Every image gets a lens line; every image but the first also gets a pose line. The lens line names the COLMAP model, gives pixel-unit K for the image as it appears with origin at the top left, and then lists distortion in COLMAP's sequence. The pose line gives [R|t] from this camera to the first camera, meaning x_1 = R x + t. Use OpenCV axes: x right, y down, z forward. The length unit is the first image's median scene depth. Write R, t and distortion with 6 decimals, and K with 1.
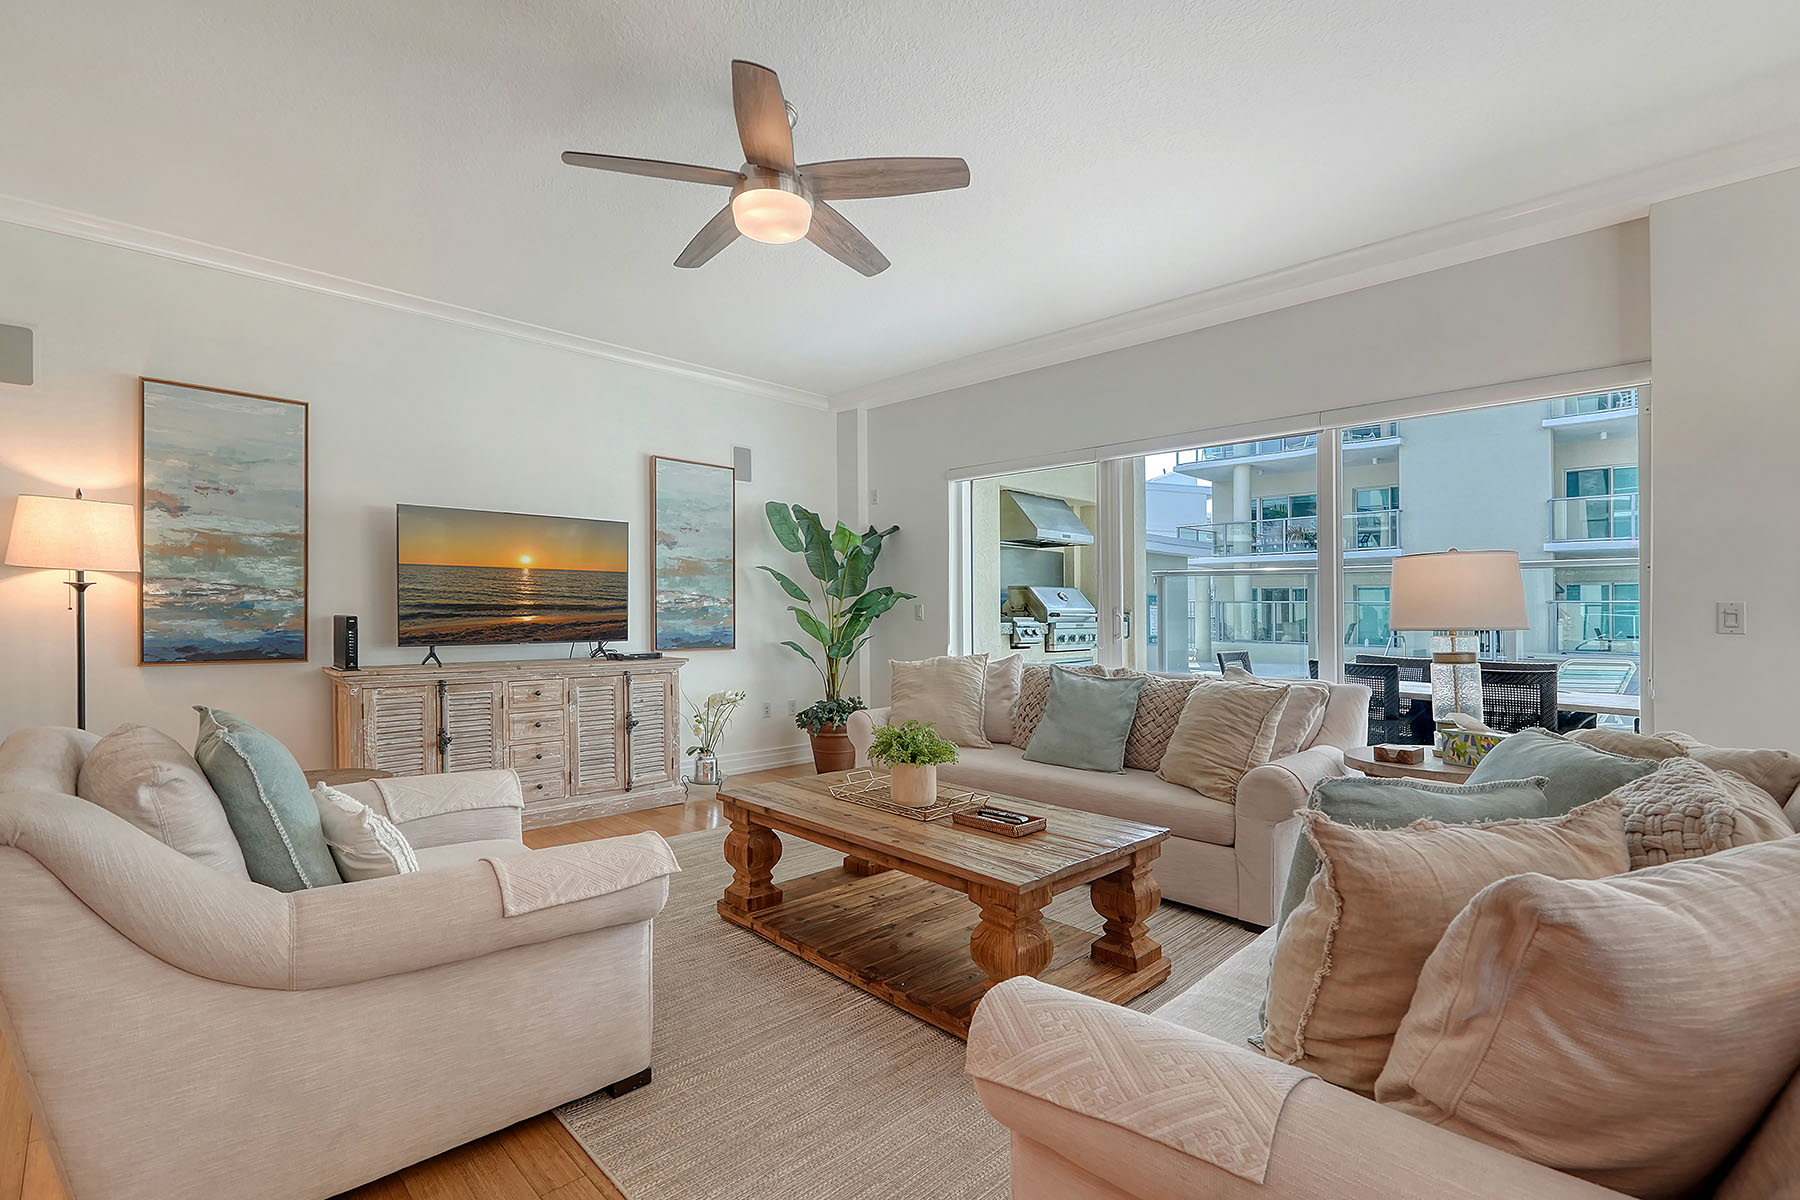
lens RADIAL K [[811.6, 0, 829.4], [0, 811.6, 616.2], [0, 0, 1]] dist [-0.007702, -0.000023]
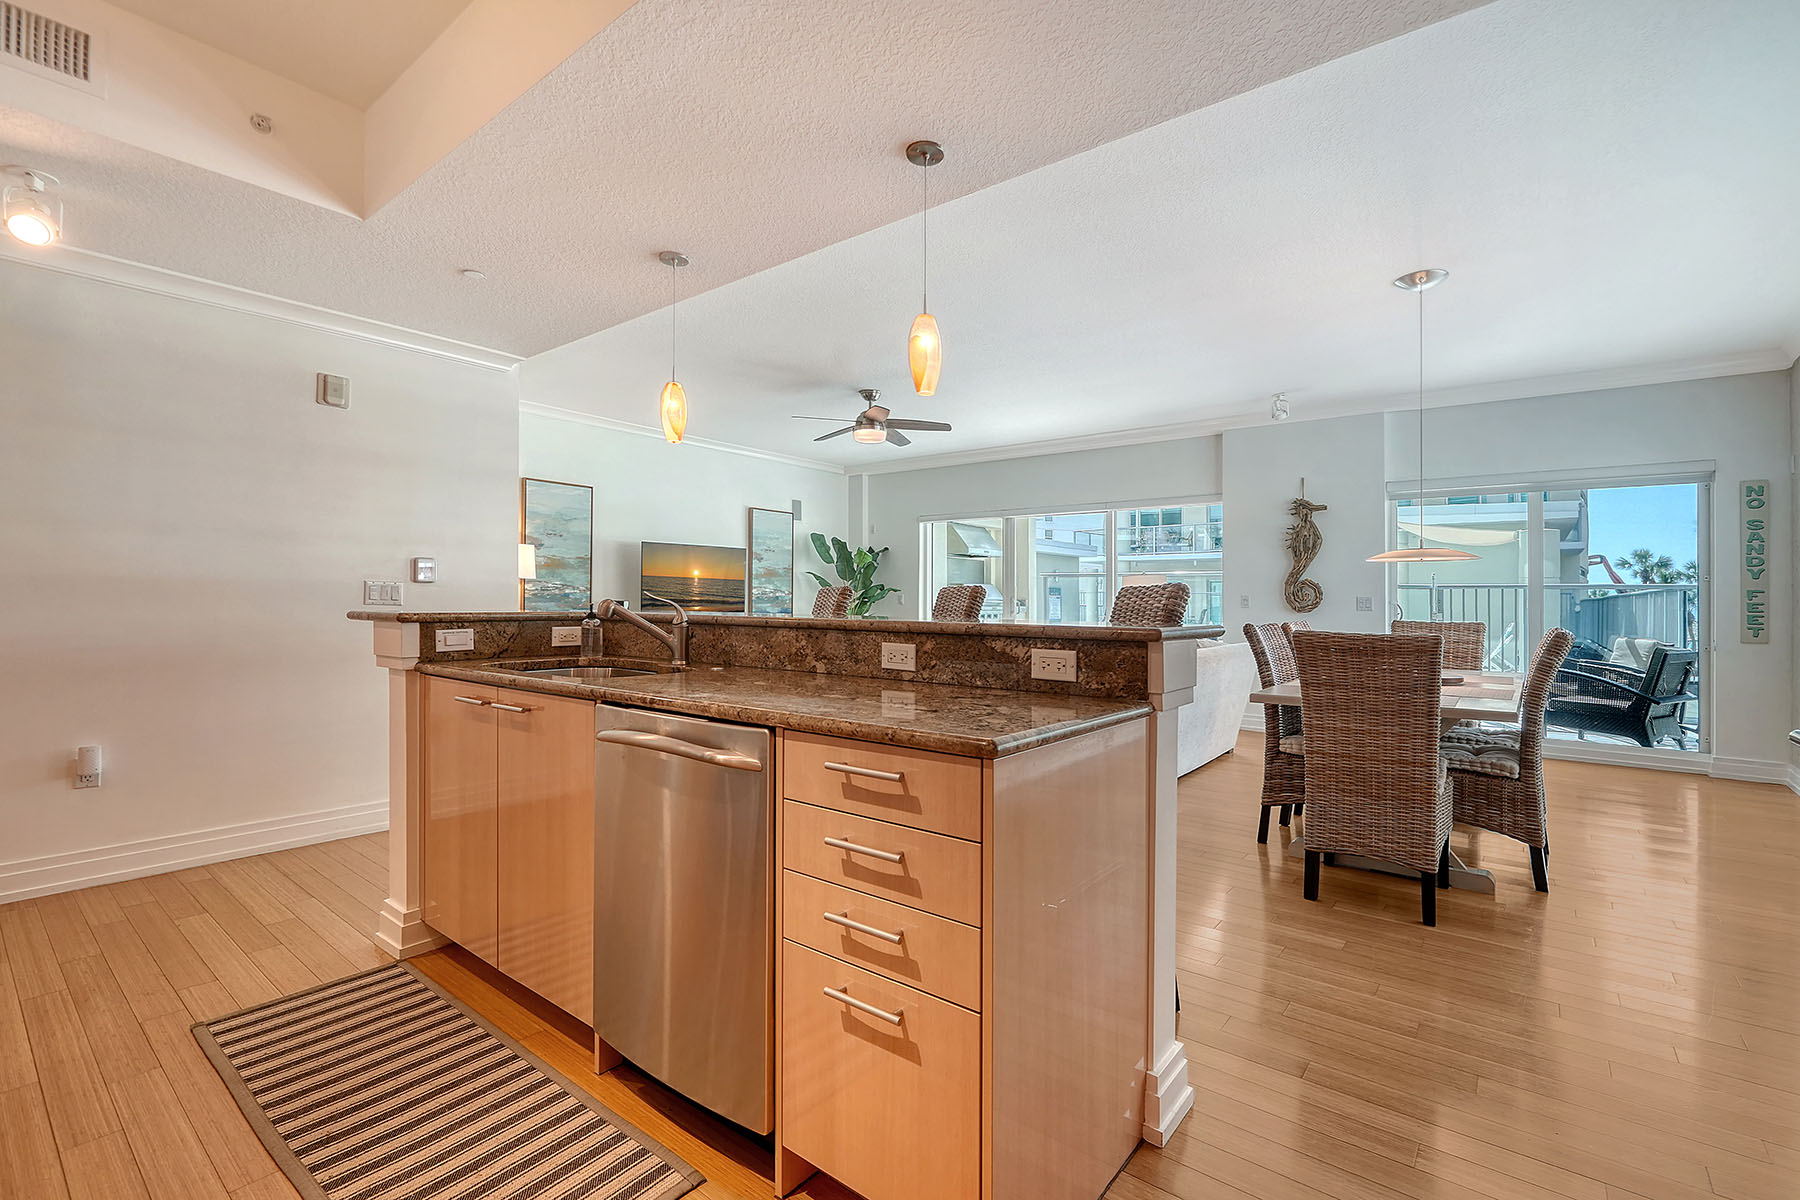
lens RADIAL K [[811.5, 0, 908.5], [0, 811.5, 595.5], [0, 0, 1]] dist [-0.012076, -0.000123]
pose [[0.982576, 0.001454, 0.185857, -0.249461], [0.000562, 0.999942, -0.010794, 0.006500], [-0.185862, 0.010710, 0.982518, -0.875297]]
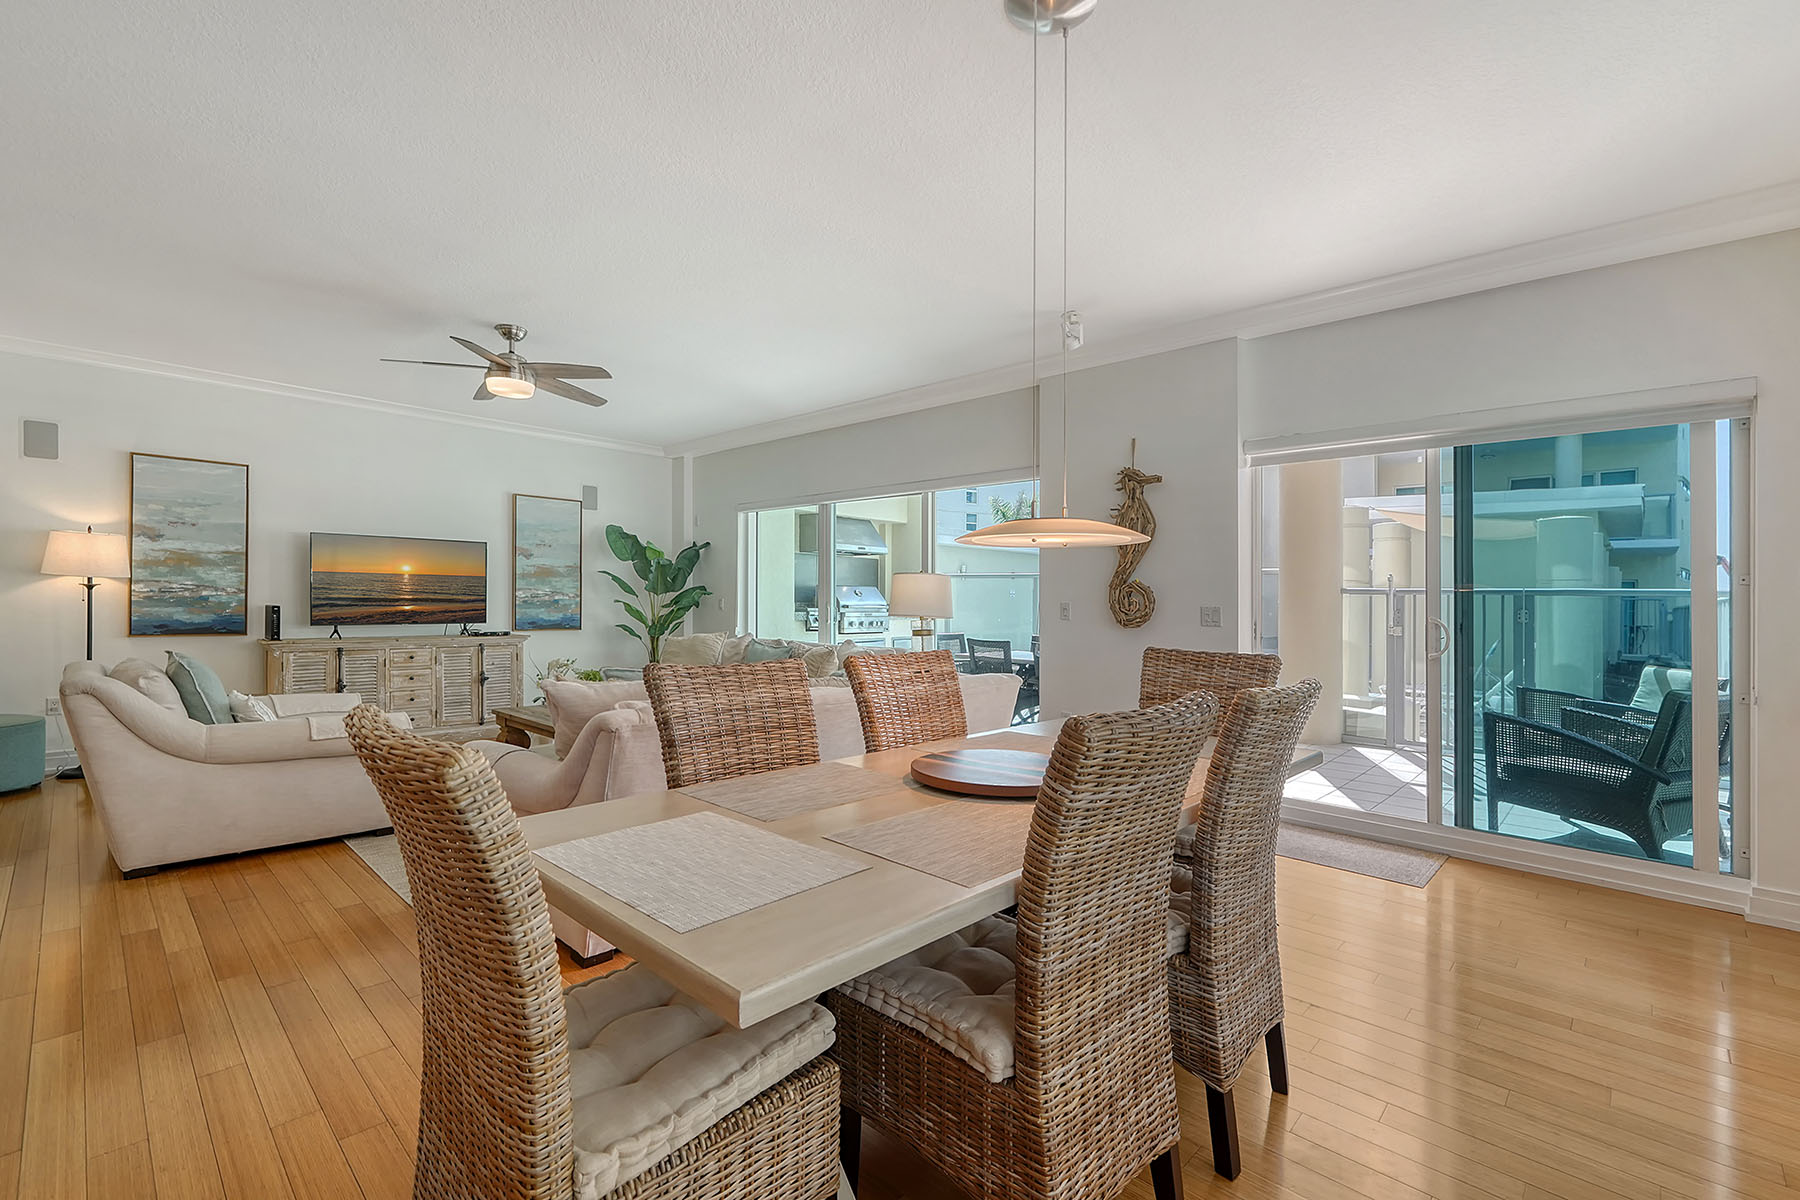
lens RADIAL K [[784.3, 0, 894.6], [0, 784.3, 602.2], [0, 0, 1]] dist [-0.001130, -0.000334]
pose [[0.996774, 0.006051, 0.080031, 0.406940], [-0.005735, 0.999975, -0.004170, -0.006287], [-0.080054, 0.003698, 0.996784, -0.511587]]
